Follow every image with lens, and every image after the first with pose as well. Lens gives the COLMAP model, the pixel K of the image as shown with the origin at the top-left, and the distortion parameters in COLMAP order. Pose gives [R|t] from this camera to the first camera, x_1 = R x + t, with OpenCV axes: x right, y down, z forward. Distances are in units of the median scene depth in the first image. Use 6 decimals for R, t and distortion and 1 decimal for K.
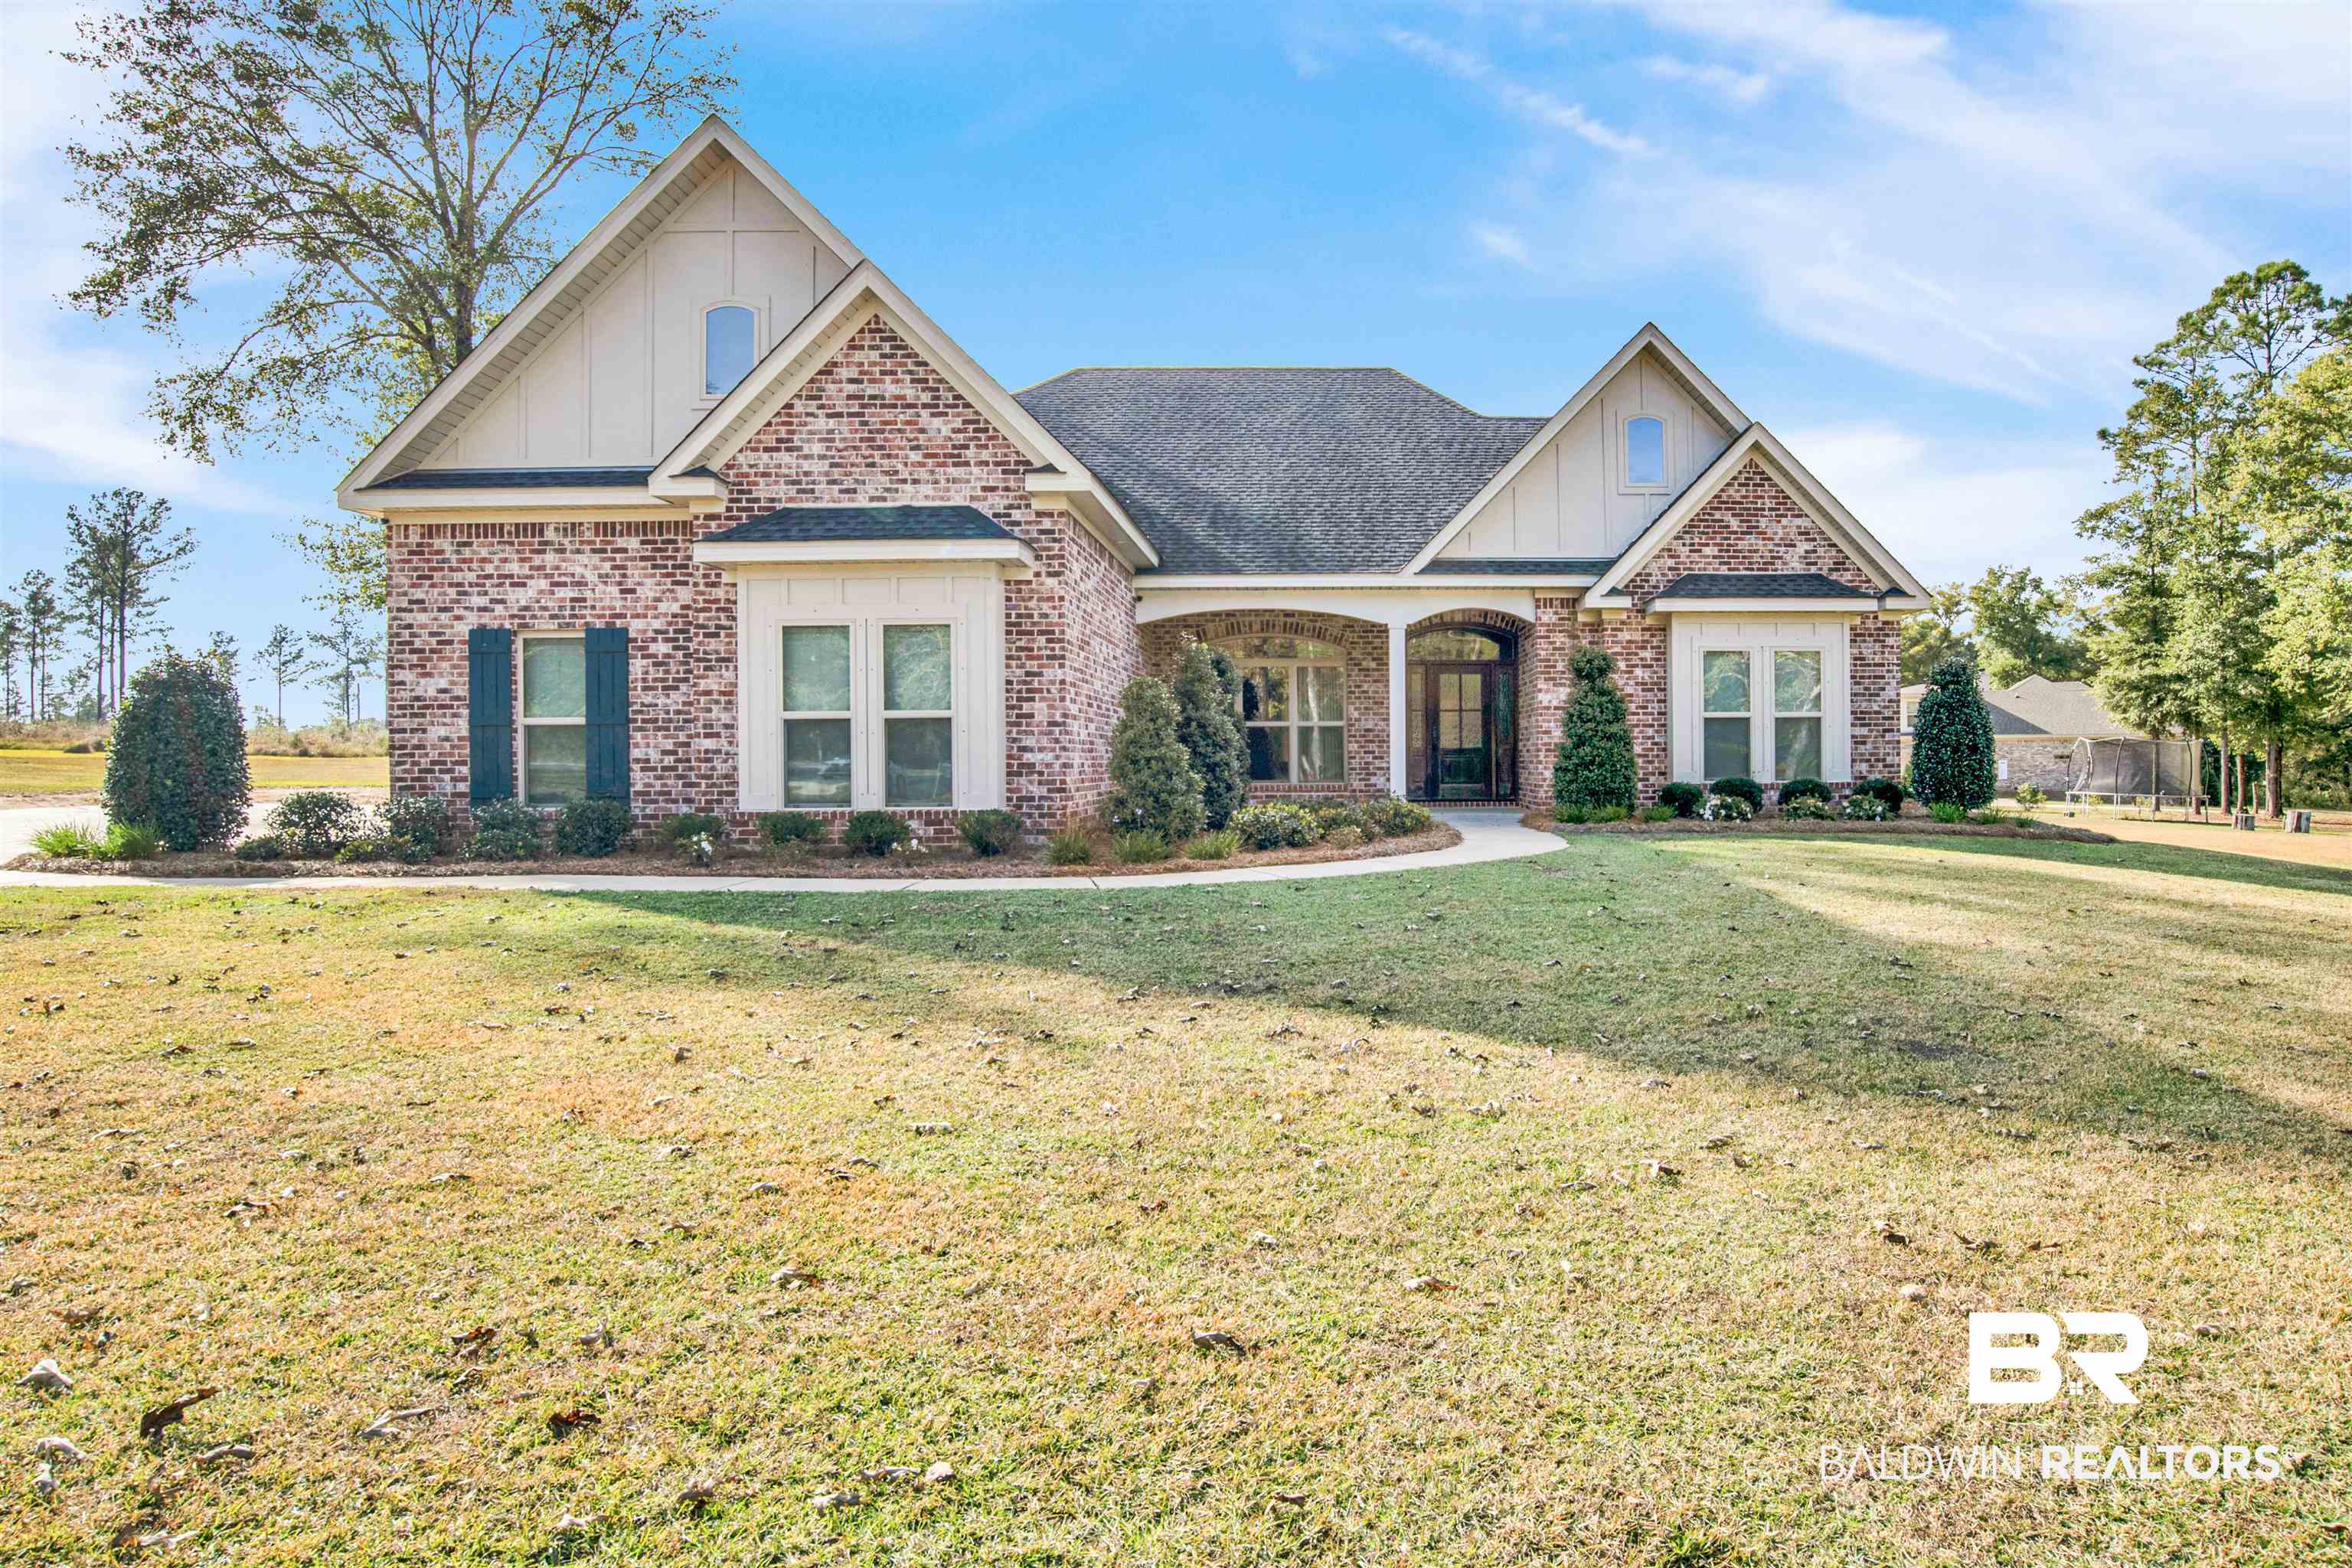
lens RADIAL K [[1367.0, 0, 1355.4], [0, 1367.0, 762.8], [0, 0, 1]] dist [-0.047360, 0.002142]
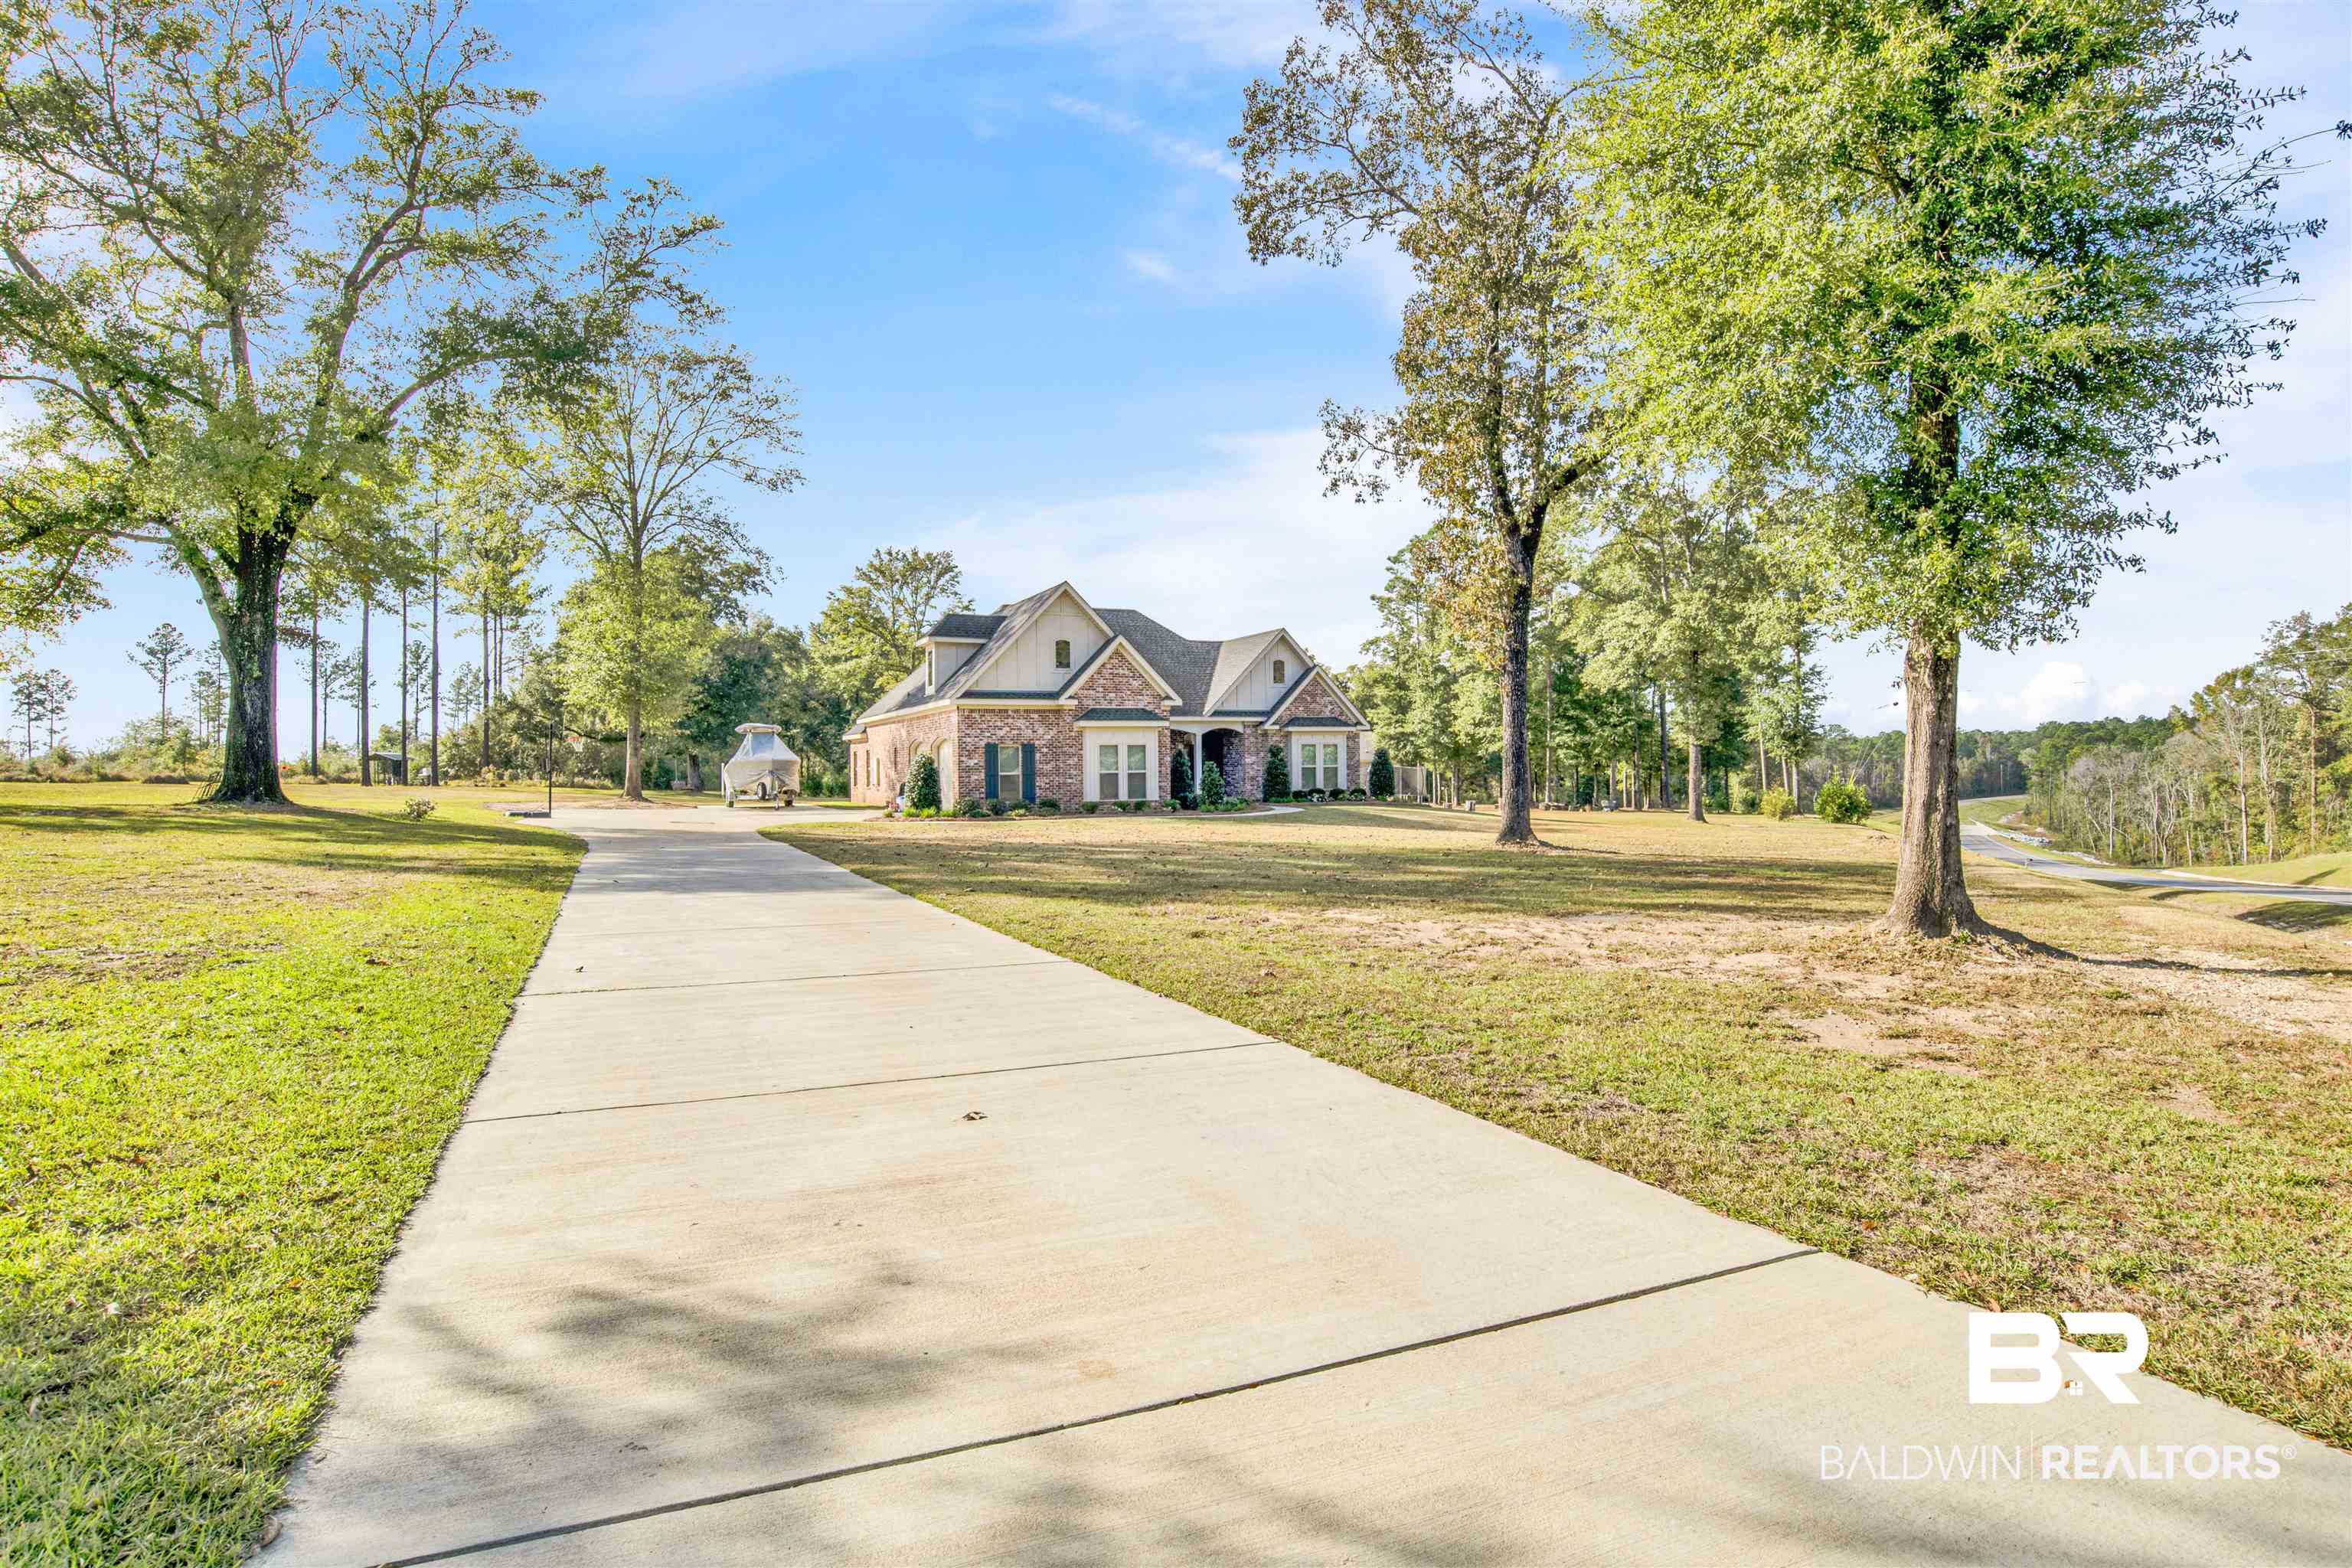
lens RADIAL K [[1235.3, 0, 1169.2], [0, 1235.3, 764.9], [0, 0, 1]] dist [-0.062948, 0.021525]
pose [[0.925325, -0.002718, 0.379165, -1.077422], [0.006088, 0.999952, -0.007689, -0.021772], [-0.379125, 0.009423, 0.925297, -1.417503]]
